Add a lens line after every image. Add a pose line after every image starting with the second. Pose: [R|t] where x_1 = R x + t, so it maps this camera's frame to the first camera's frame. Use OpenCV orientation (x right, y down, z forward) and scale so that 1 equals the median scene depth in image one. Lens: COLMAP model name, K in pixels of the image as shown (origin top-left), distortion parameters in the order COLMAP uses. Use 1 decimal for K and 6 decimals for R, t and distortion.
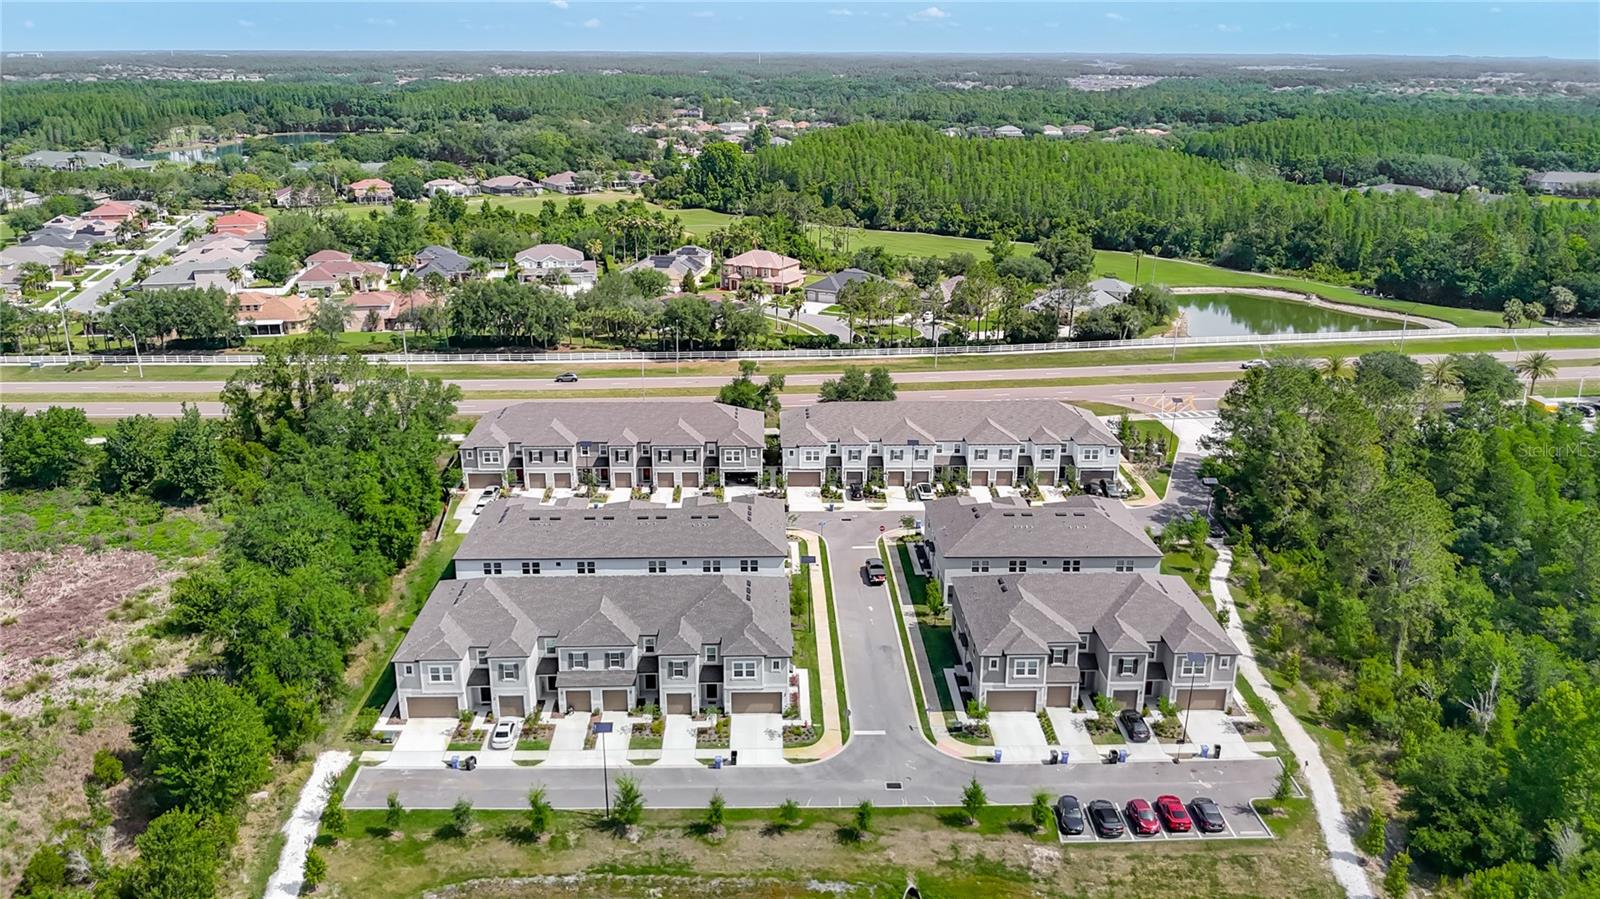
lens RADIAL K [[1208.6, 0, 798.8], [0, 1208.6, 444.6], [0, 0, 1]] dist [0.072125, -0.134305]
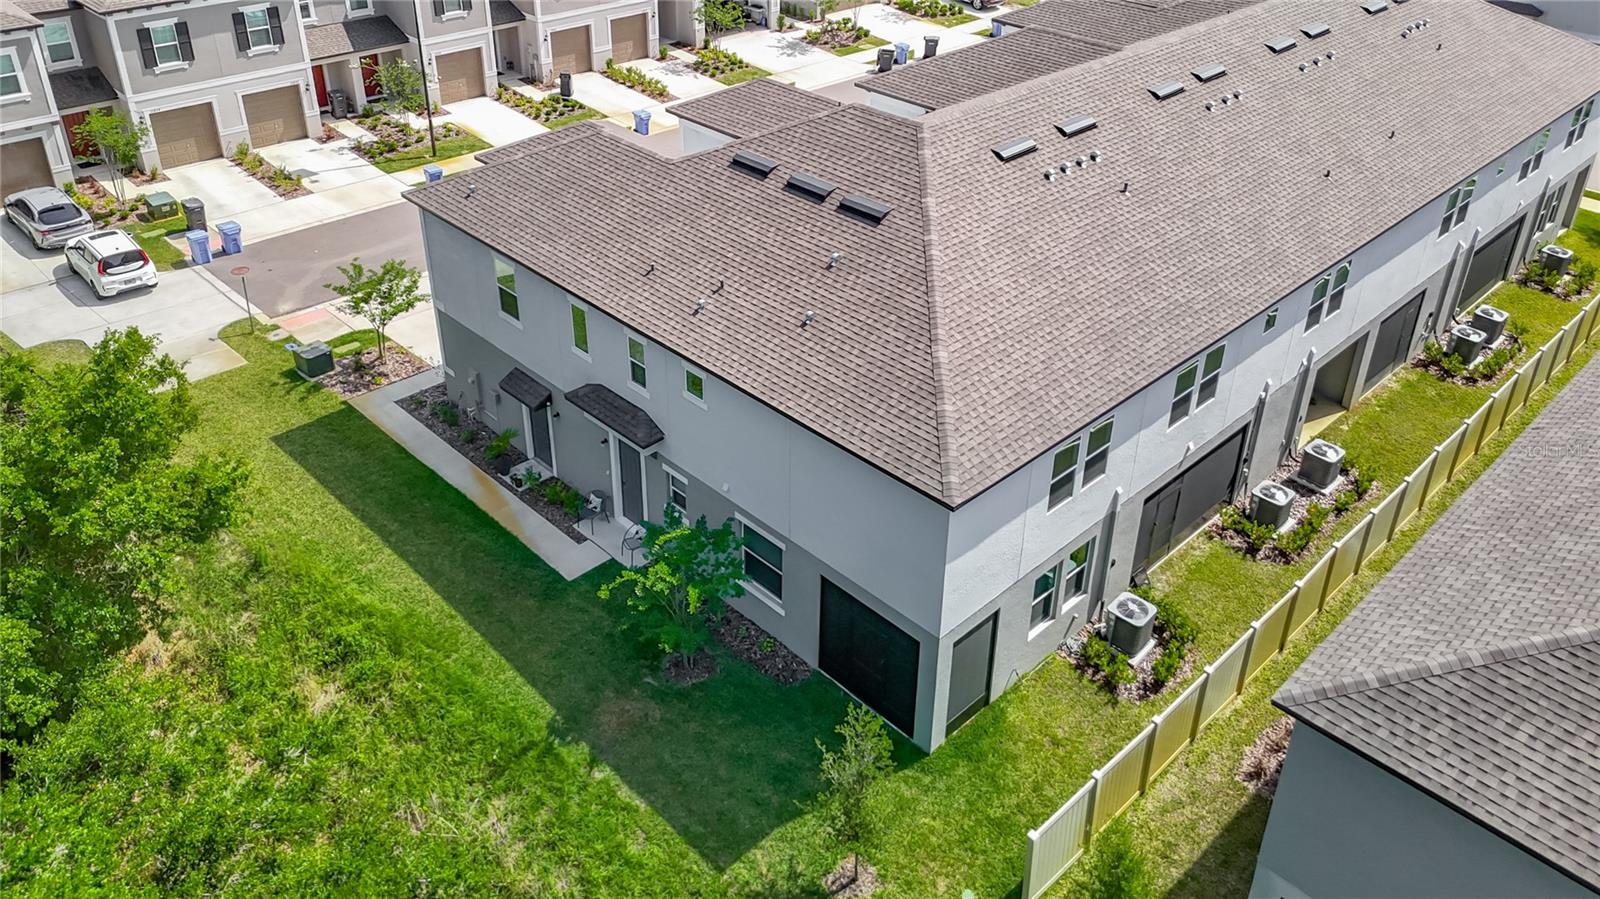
lens RADIAL K [[1202.6, 0, 796.9], [0, 1202.6, 331.2], [0, 0, 1]] dist [0.102005, -0.117847]
pose [[0.741937, -0.322579, 0.587769, -0.198408], [0.195428, 0.942633, 0.270648, 0.015631], [-0.641356, -0.085937, 0.762415, 0.471490]]
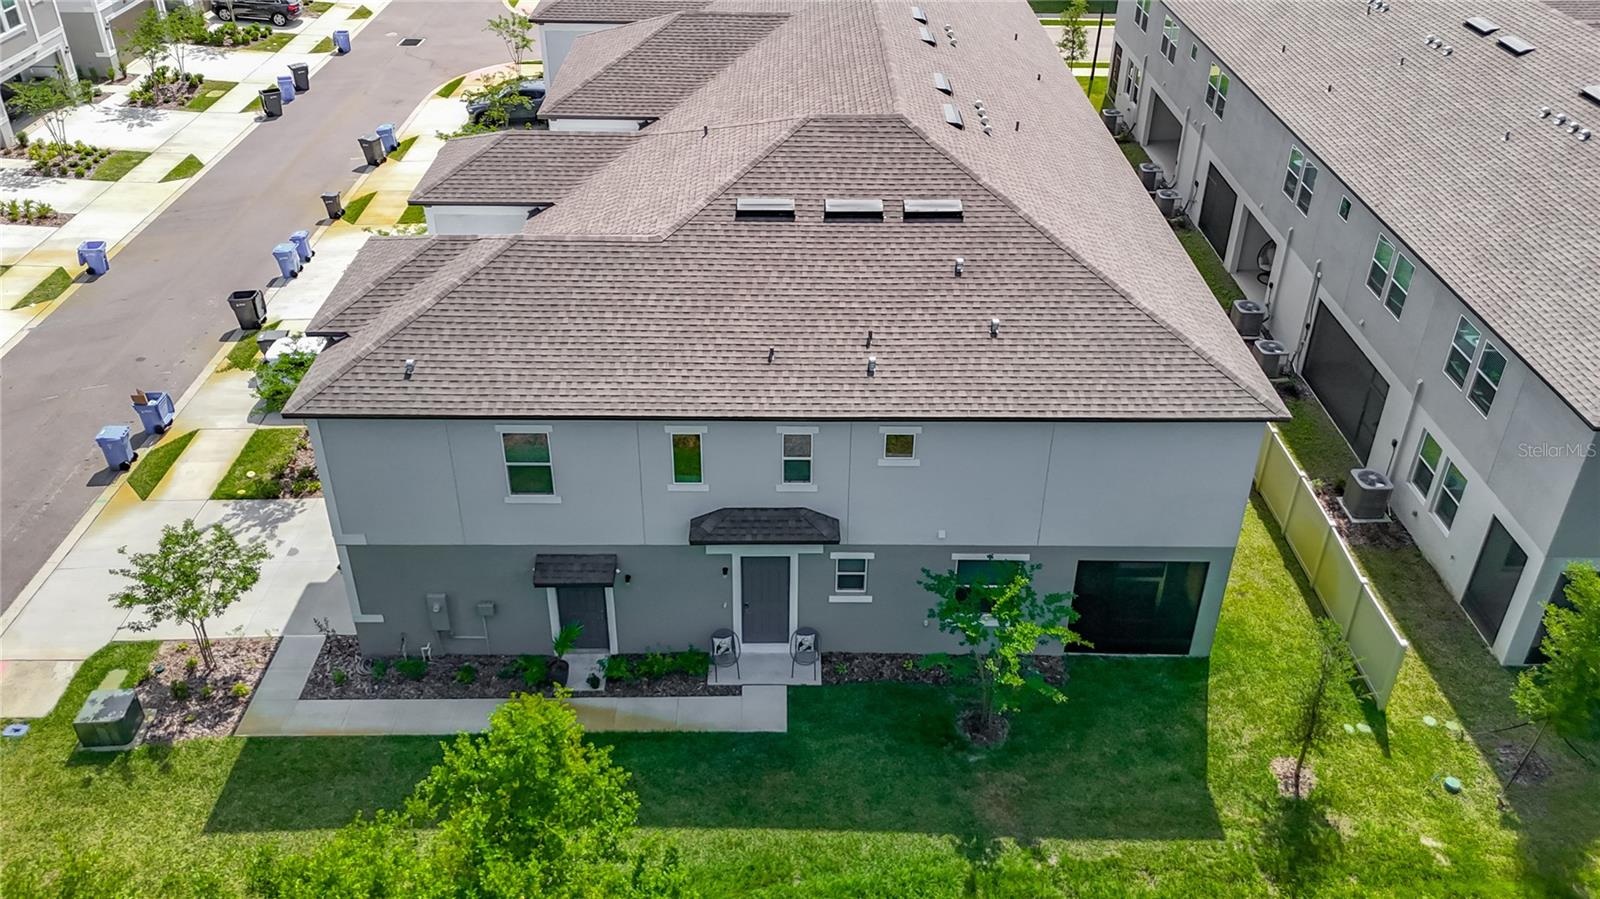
lens RADIAL K [[1201.6, 0, 797.0], [0, 1201.6, 362.6], [0, 0, 1]] dist [0.055221, -0.009967]
pose [[0.029711, -0.525586, 0.850222, -0.221438], [0.294781, 0.817374, 0.494979, -0.006819], [-0.955103, 0.235923, 0.179217, 0.539933]]
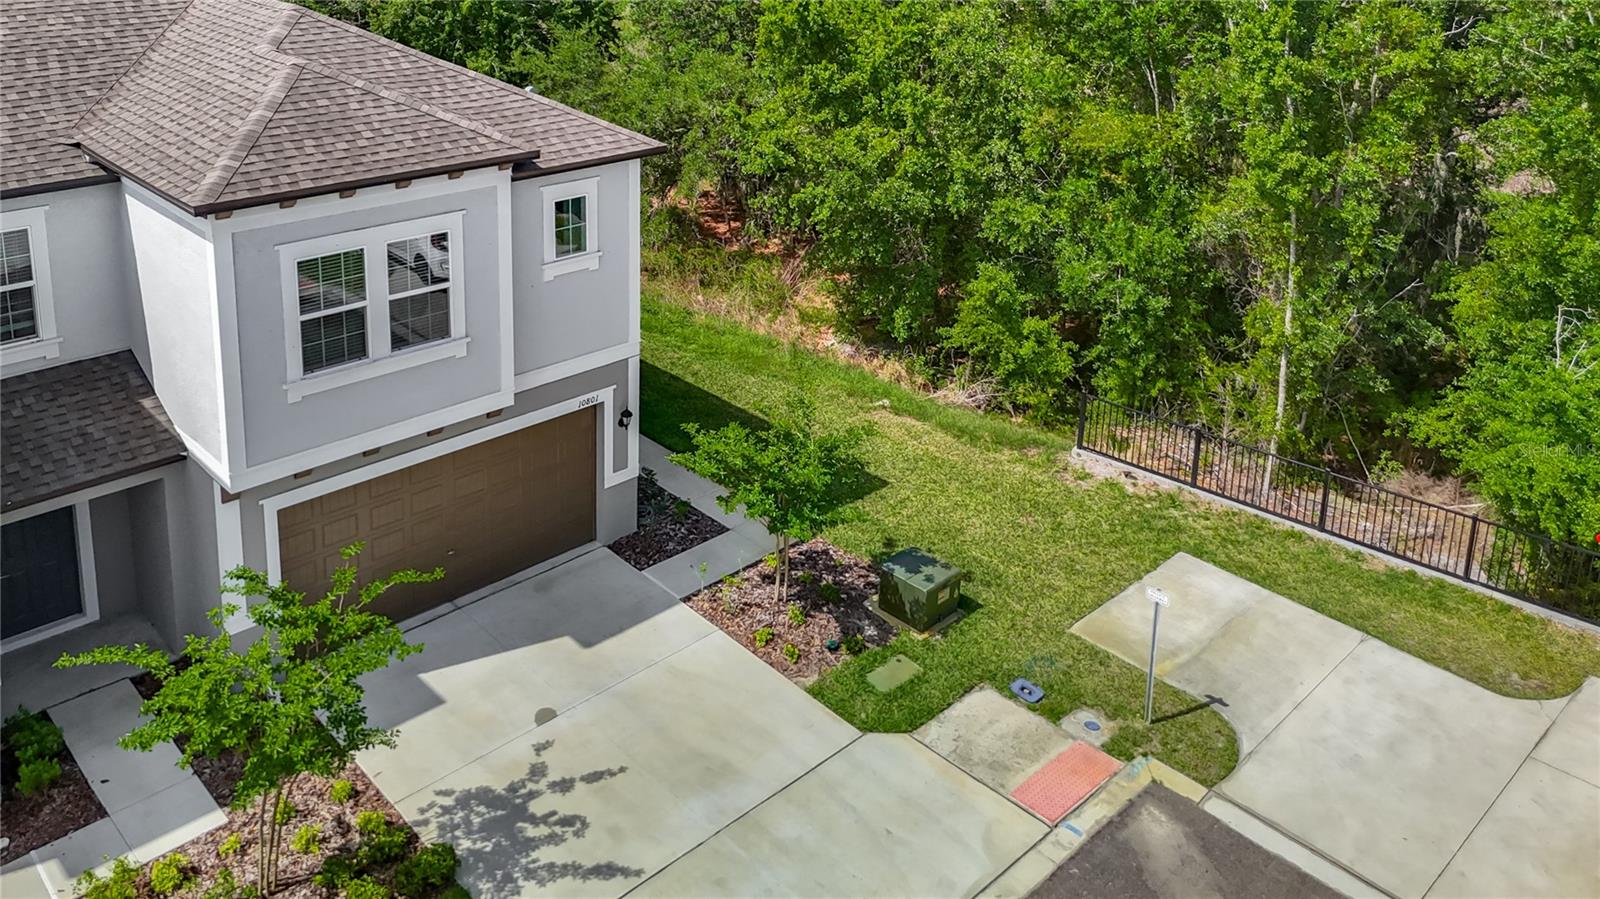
lens RADIAL K [[1309.8, 0, 807.9], [0, 1309.8, 148.3], [0, 0, 1]] dist [0.093997, -0.071038]
pose [[-0.737695, 0.125064, -0.663450, -0.108170], [-0.242172, 0.868279, 0.432948, -0.006308], [0.630206, 0.480053, -0.610238, 0.641593]]
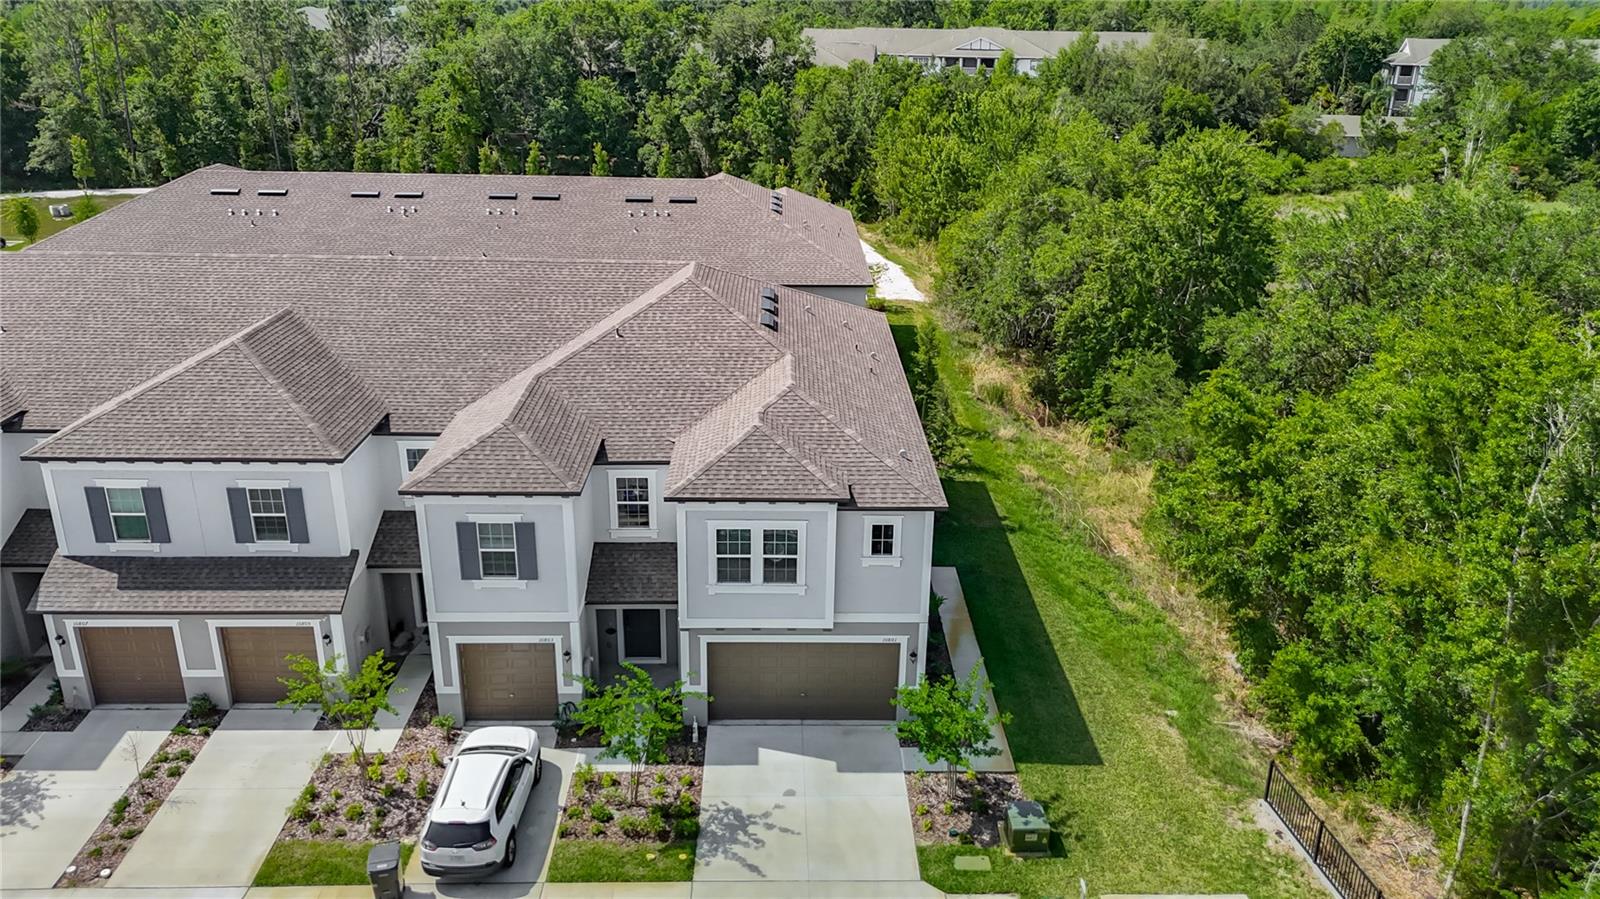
lens RADIAL K [[1200.4, 0, 796.8], [0, 1200.4, 430.4], [0, 0, 1]] dist [0.105827, -0.132318]
pose [[-0.999626, -0.025961, 0.008585, -0.138679], [-0.015435, 0.794896, 0.606550, -0.045096], [-0.022571, 0.606190, -0.794999, 0.675380]]
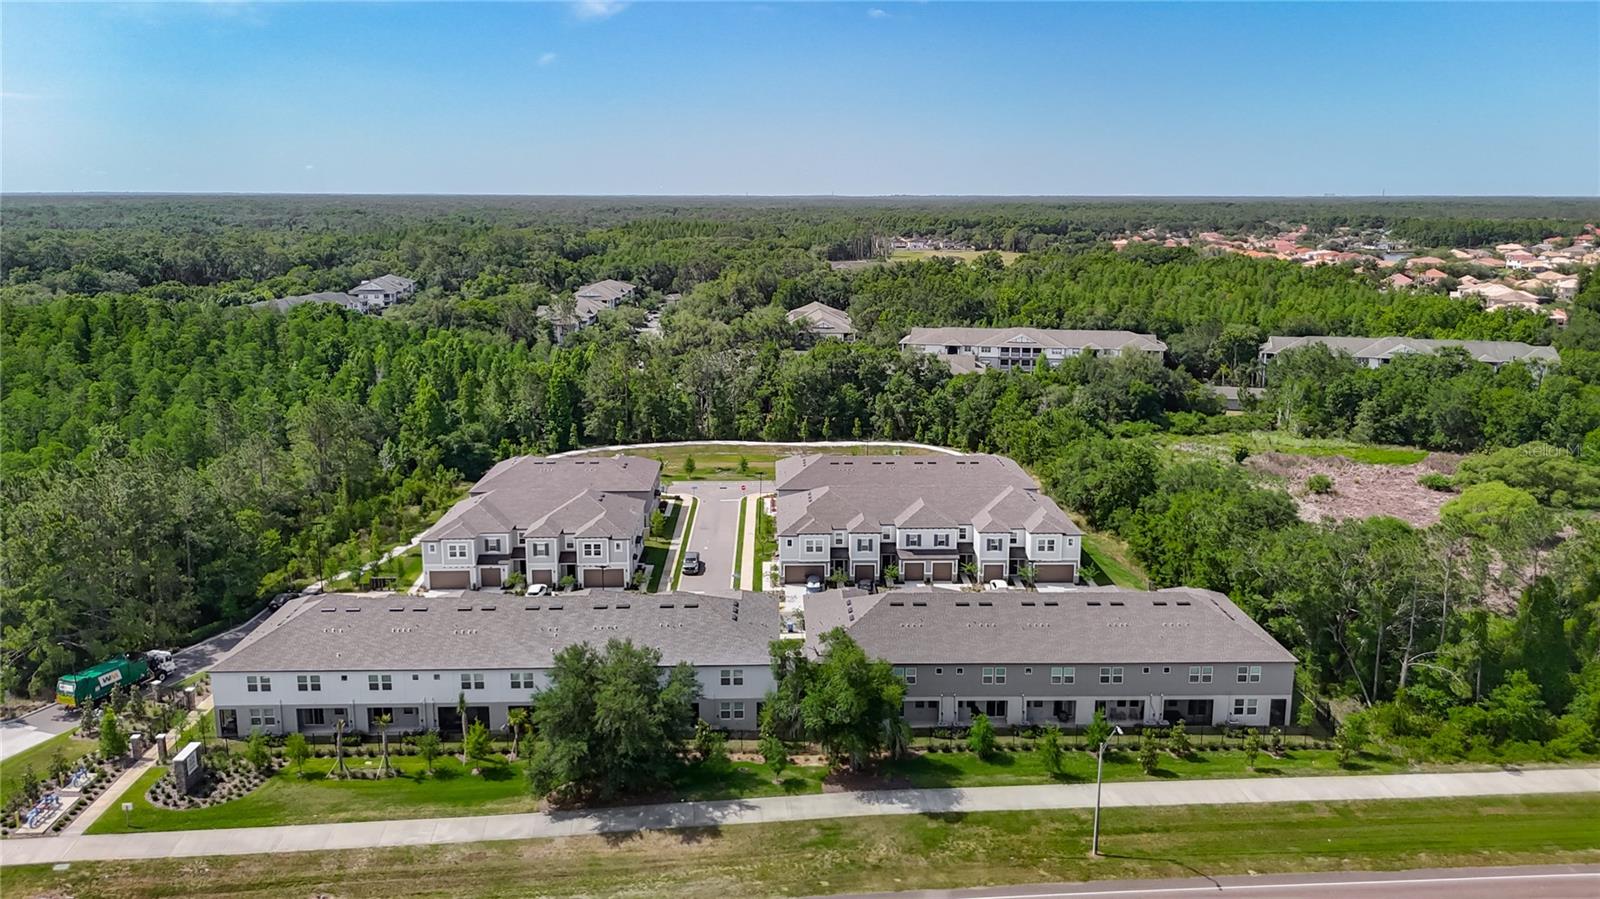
lens RADIAL K [[1208.6, 0, 798.8], [0, 1208.6, 444.6], [0, 0, 1]] dist [0.072125, -0.134305]
pose [[-0.999951, -0.009044, 0.004042, -0.019539], [-0.005939, 0.873886, 0.486095, -0.285975], [-0.007929, 0.486048, -0.873896, 1.070442]]
